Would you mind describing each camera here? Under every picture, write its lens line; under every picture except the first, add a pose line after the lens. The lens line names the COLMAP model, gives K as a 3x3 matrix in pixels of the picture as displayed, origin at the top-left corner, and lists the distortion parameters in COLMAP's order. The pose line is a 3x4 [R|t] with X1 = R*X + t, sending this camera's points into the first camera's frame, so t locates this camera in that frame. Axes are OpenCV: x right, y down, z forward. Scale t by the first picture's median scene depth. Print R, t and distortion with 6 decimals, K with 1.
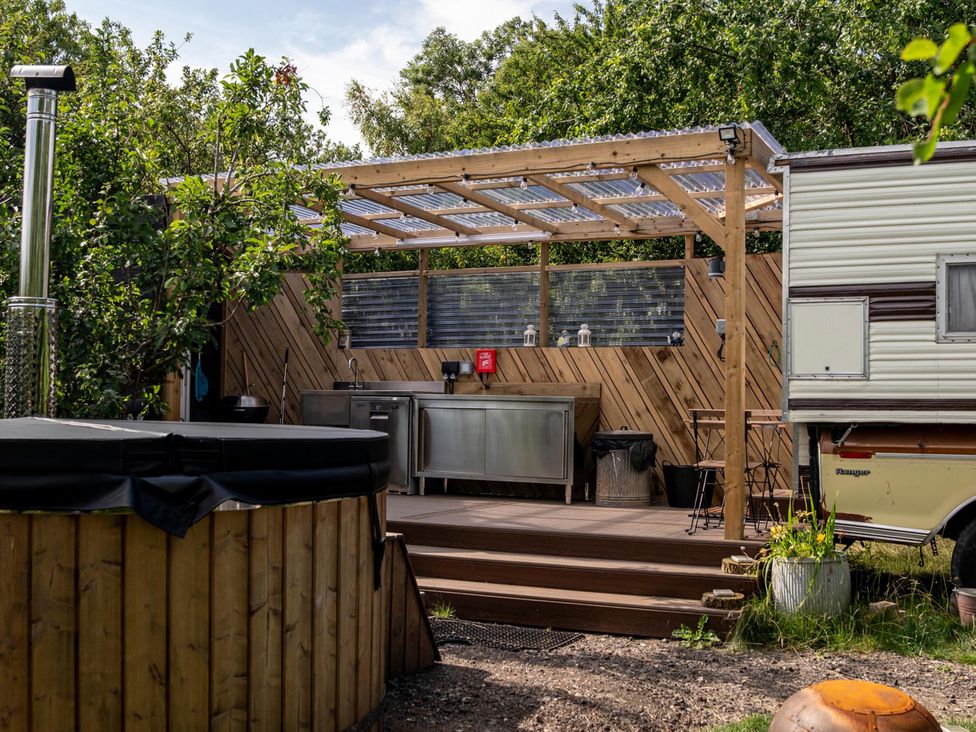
lens RADIAL K [[1158.1, 0, 483.5], [0, 1158.1, 336.8], [0, 0, 1]] dist [-0.015744, -0.430208]
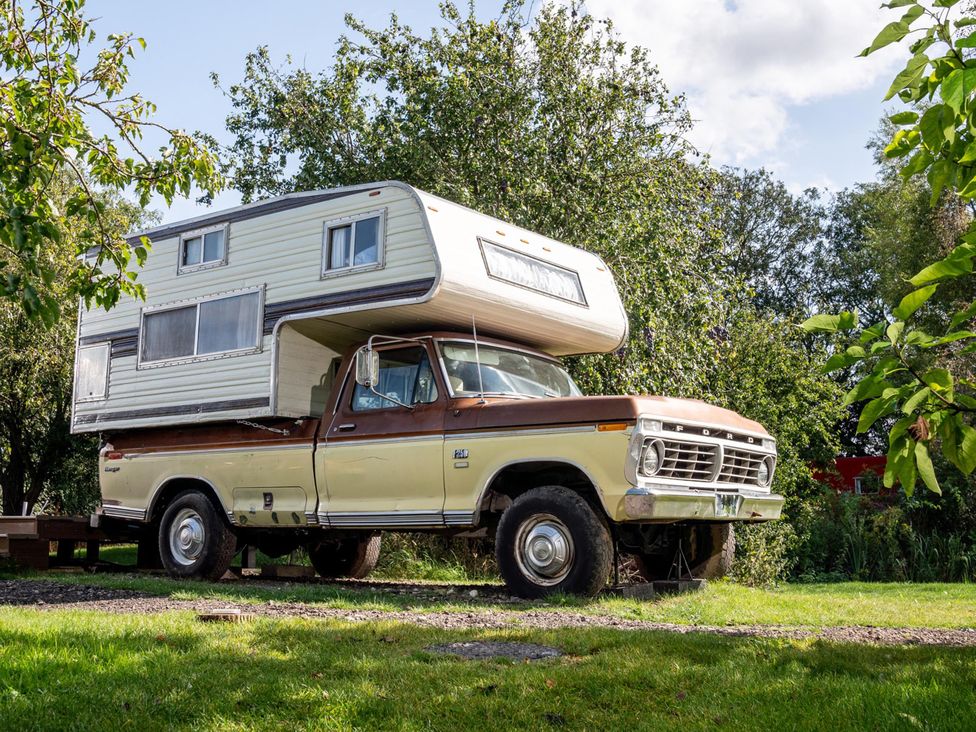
lens RADIAL K [[1148.4, 0, 488.0], [0, 1148.4, 366.0], [0, 0, 1]] dist [0.005321, -0.370720]
pose [[0.980160, -0.026509, -0.196429, 1.084816], [0.005114, 0.994068, -0.108639, 0.152548], [0.198144, 0.105479, 0.974481, -0.274163]]
